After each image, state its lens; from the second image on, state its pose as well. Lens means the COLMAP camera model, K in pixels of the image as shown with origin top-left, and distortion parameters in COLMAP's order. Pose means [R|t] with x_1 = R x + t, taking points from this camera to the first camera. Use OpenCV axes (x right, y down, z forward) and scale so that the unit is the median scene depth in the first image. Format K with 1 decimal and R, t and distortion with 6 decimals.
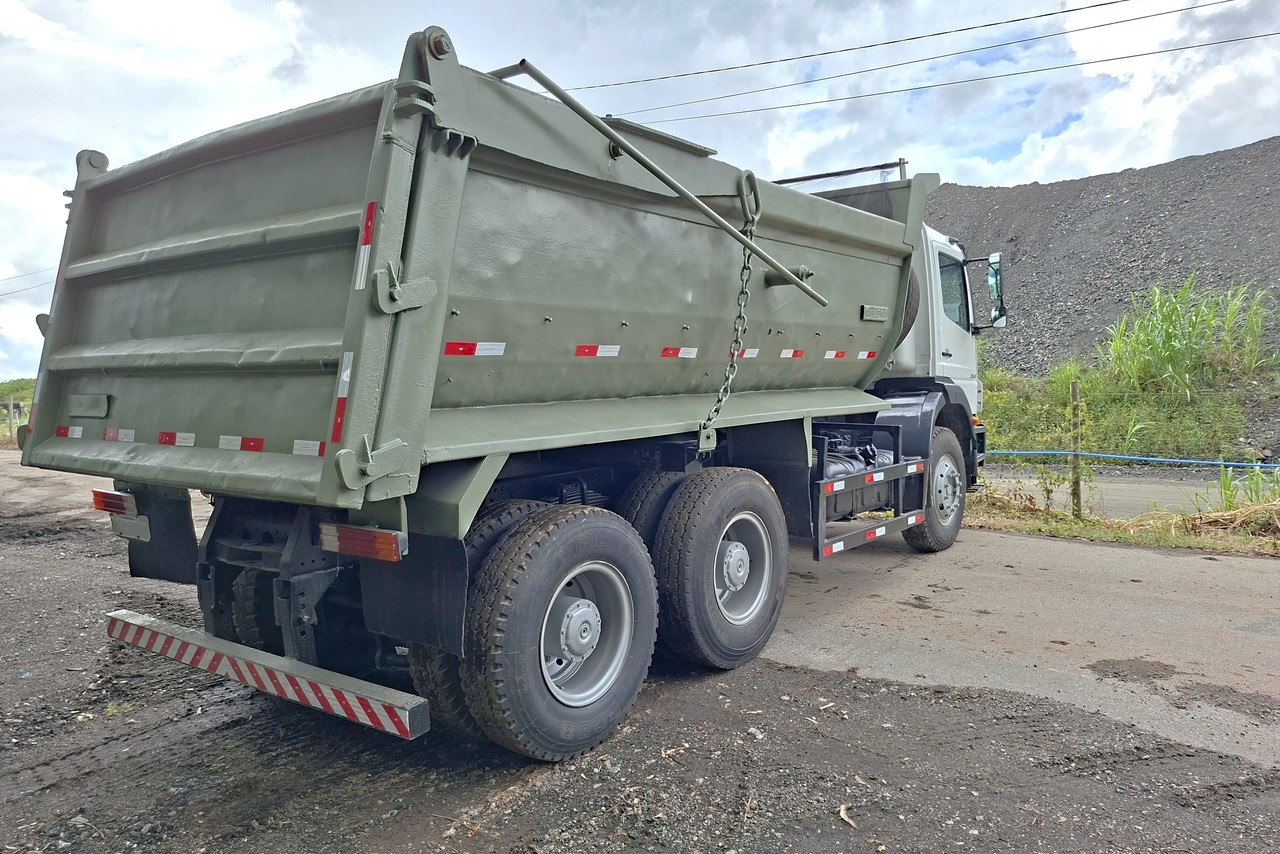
lens RADIAL K [[902.3, 0, 663.0], [0, 902.3, 429.0], [0, 0, 1]] dist [0.142383, -0.146650]
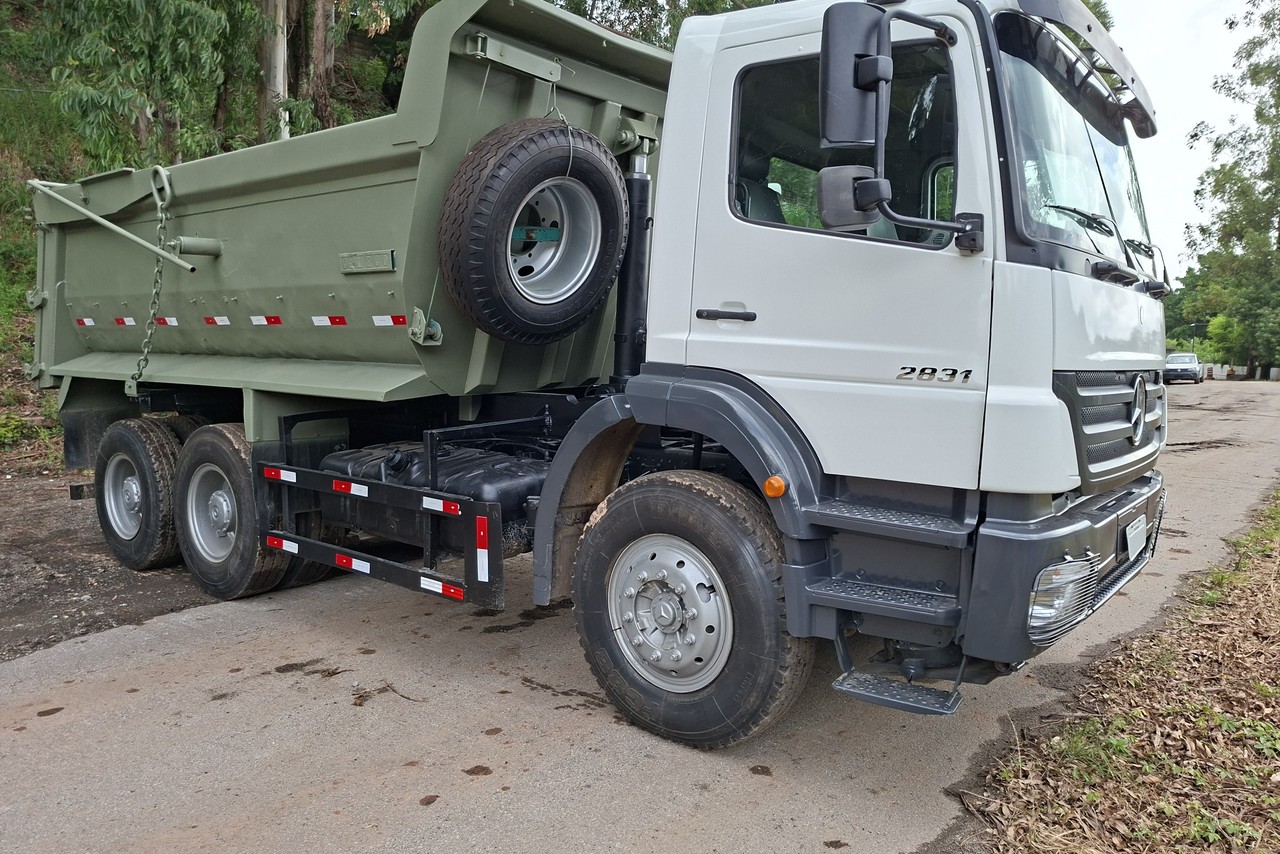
lens RADIAL K [[902.3, 0, 663.0], [0, 902.3, 429.0], [0, 0, 1]] dist [0.142383, -0.146650]
pose [[-0.066088, 0.113371, -0.991352, 1.445764], [-0.066673, 0.990802, 0.117753, -0.149560], [0.995584, 0.073878, -0.057921, 1.975689]]
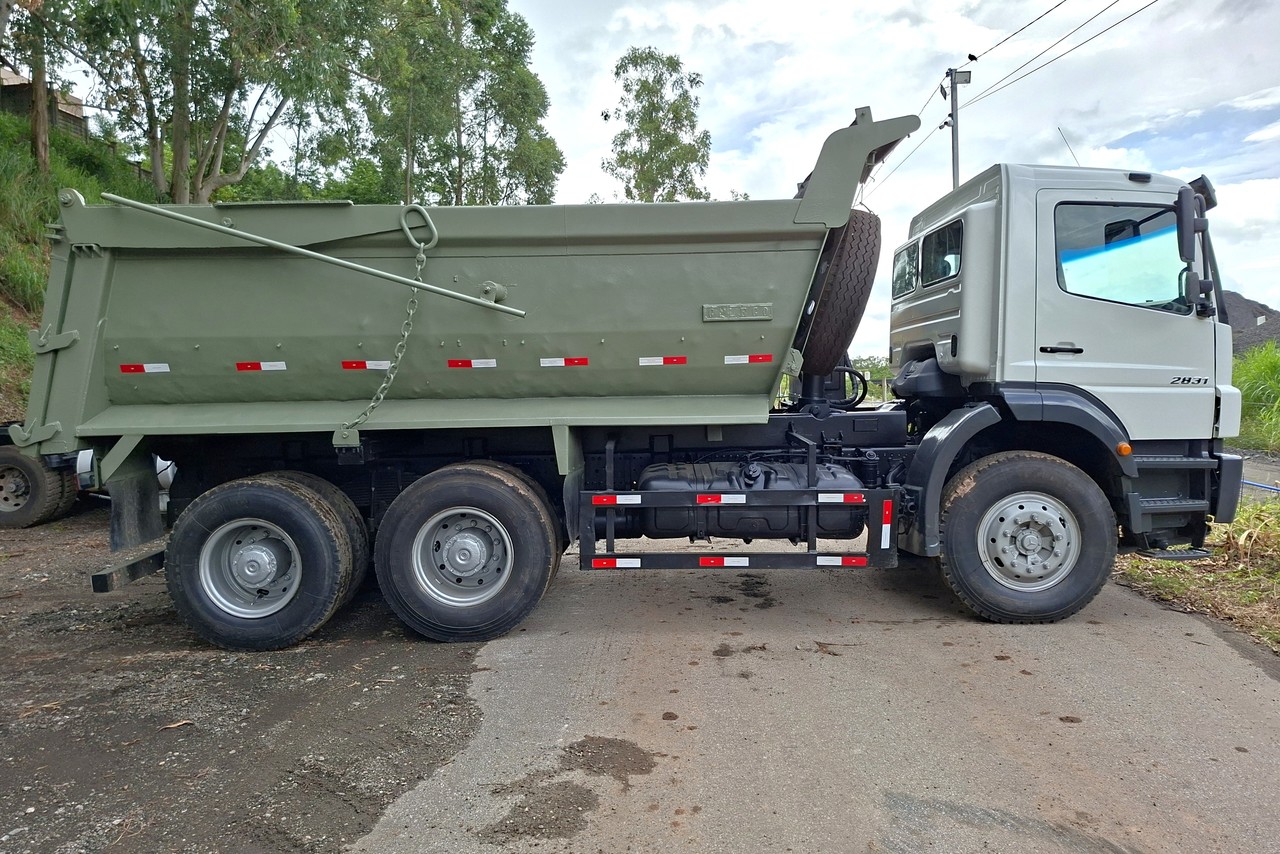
lens RADIAL K [[902.3, 0, 663.0], [0, 902.3, 429.0], [0, 0, 1]] dist [0.142383, -0.146650]
pose [[0.579701, 0.061862, -0.812478, 1.389938], [-0.041062, 0.998065, 0.046695, -0.080167], [0.813794, 0.006293, 0.581119, 0.669187]]
